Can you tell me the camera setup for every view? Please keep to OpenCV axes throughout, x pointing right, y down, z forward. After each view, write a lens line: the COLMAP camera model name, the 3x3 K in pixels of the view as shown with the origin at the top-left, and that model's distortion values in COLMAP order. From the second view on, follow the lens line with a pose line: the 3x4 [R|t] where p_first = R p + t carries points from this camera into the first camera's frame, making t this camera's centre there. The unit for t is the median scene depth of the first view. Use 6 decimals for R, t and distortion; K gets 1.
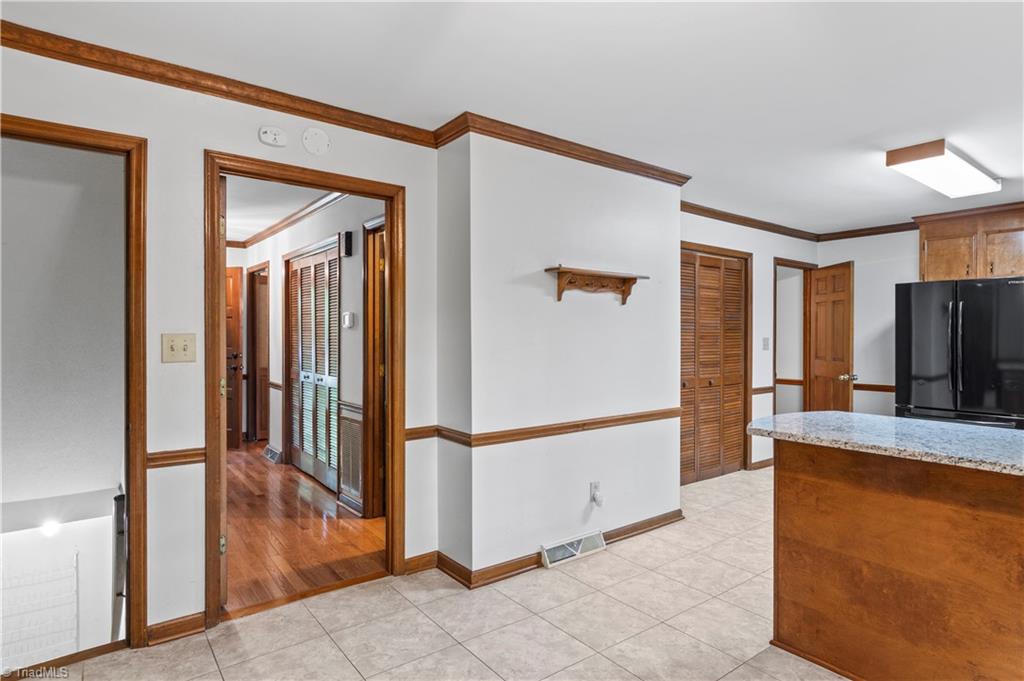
lens RADIAL K [[562.9, 0, 561.4], [0, 562.9, 336.7], [0, 0, 1]] dist [-0.016550, 0.000244]
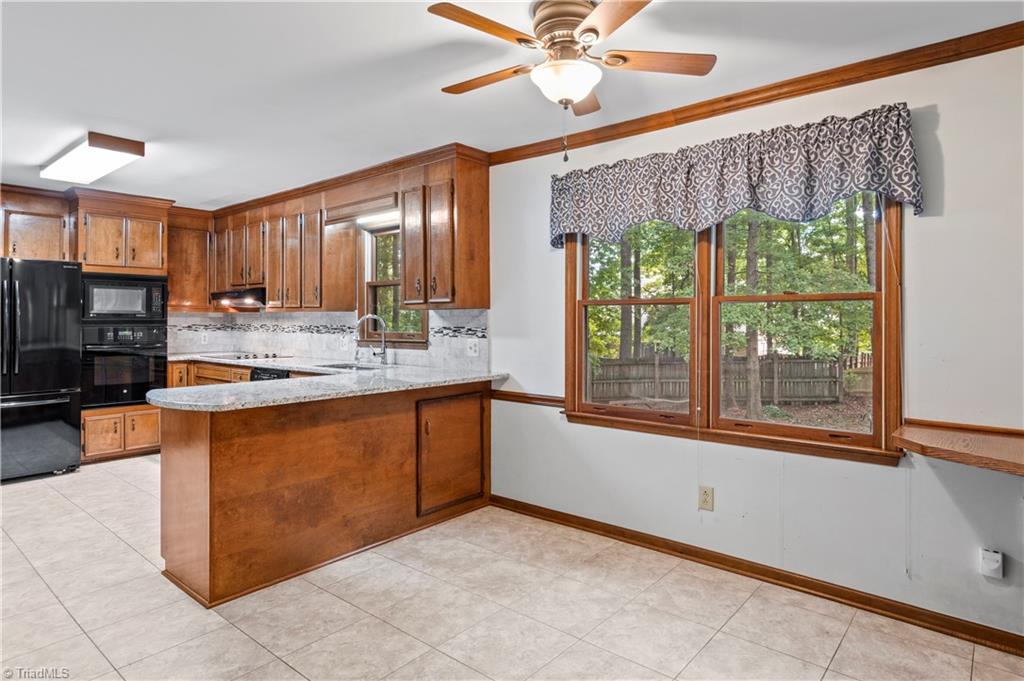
lens RADIAL K [[584.3, 0, 510.5], [0, 584.3, 321.0], [0, 0, 1]] dist [0.005631, -0.000382]
pose [[-0.169761, -0.007202, 0.985459, -0.607428], [-0.001499, 0.999974, 0.007050, -0.003558], [-0.985484, -0.000280, -0.169767, 0.467075]]
